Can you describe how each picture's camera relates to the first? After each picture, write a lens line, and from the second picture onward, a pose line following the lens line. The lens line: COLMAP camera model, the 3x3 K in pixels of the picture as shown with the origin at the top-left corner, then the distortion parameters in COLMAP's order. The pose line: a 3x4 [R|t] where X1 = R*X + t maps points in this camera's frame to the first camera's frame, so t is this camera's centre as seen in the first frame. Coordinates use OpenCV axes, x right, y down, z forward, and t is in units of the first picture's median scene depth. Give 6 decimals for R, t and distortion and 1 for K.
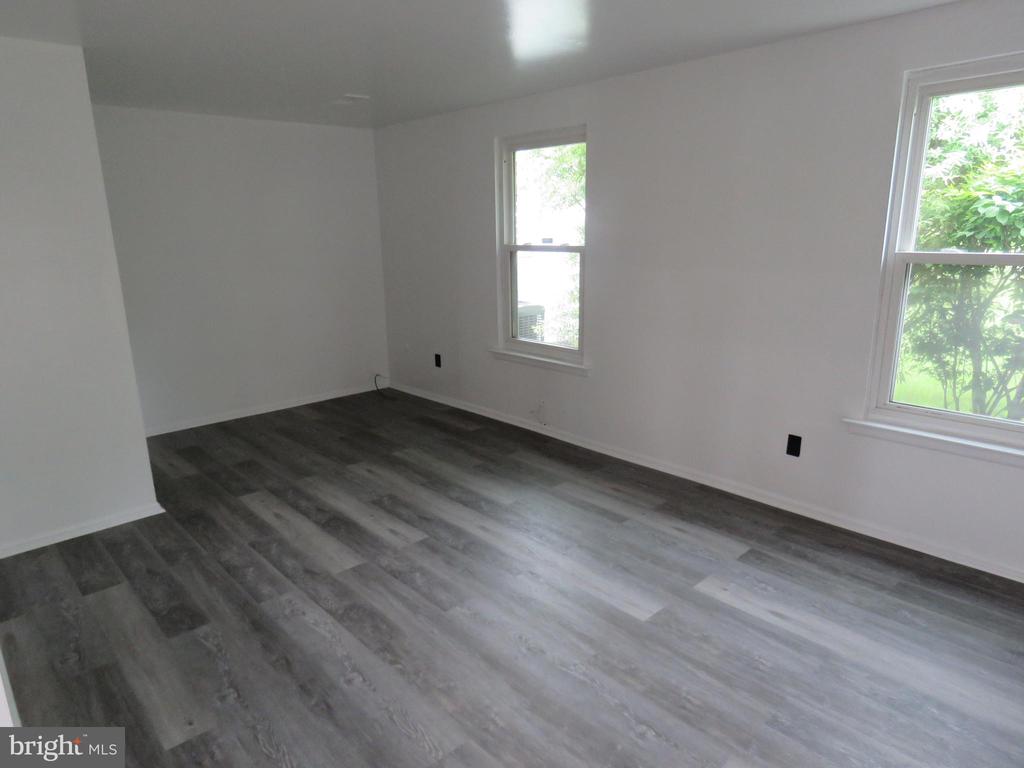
lens RADIAL K [[657.1, 0, 511.4], [0, 657.1, 384.2], [0, 0, 1]] dist [-0.007189, 0.003963]
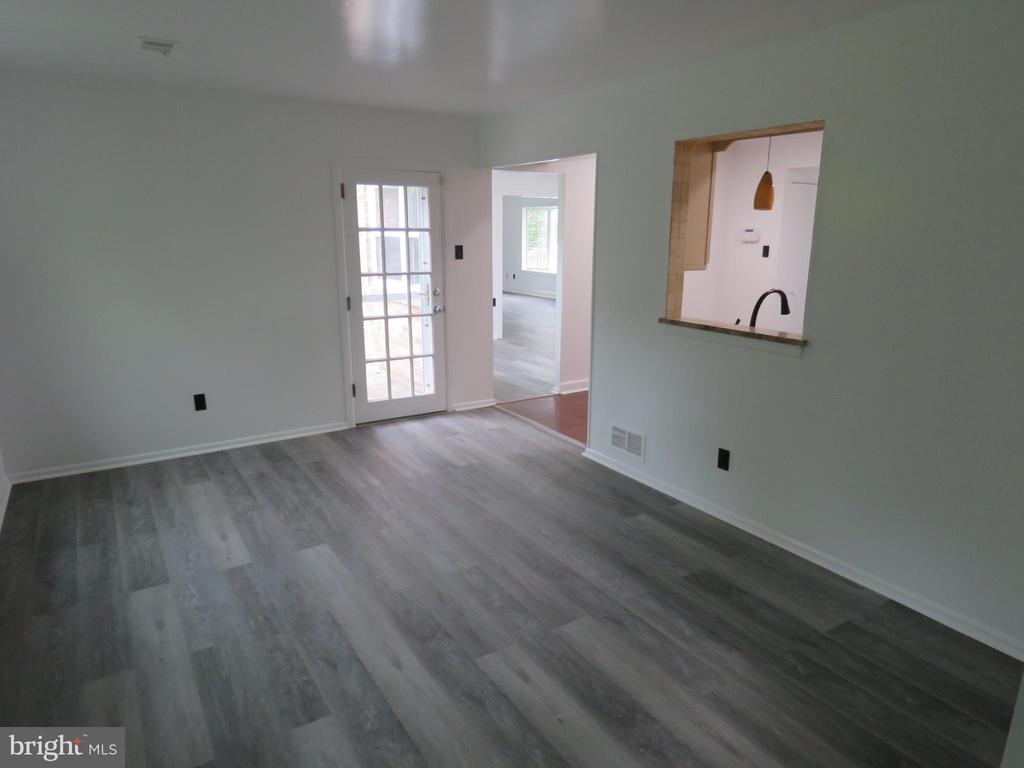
lens RADIAL K [[657.1, 0, 511.6], [0, 657.1, 384.1], [0, 0, 1]] dist [-0.007189, 0.003963]
pose [[-0.984269, -0.030660, 0.173998, -0.322952], [0.052668, 0.889137, 0.454601, -0.419434], [-0.168646, 0.456614, -0.873534, 1.703163]]
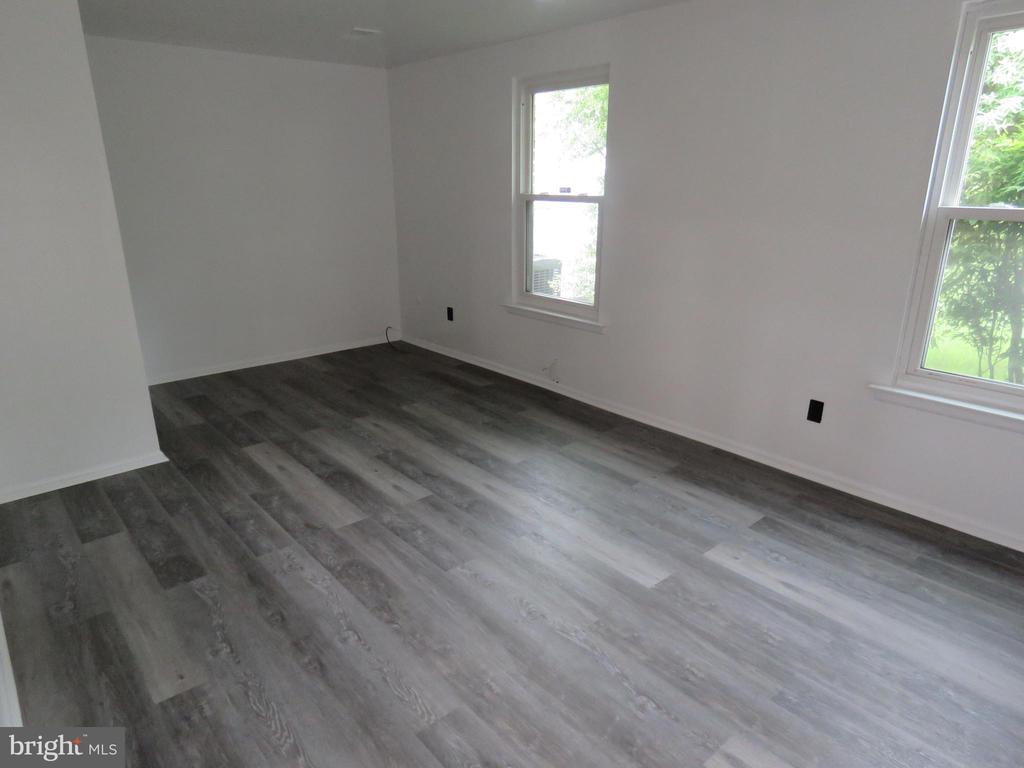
lens RADIAL K [[657.1, 0, 512.1], [0, 657.1, 386.2], [0, 0, 1]] dist [-0.007189, 0.003963]
pose [[0.999366, 0.025738, -0.024590, 0.013798], [-0.023964, 0.997265, 0.069914, 0.001236], [0.026323, -0.069281, 0.997250, 0.044762]]
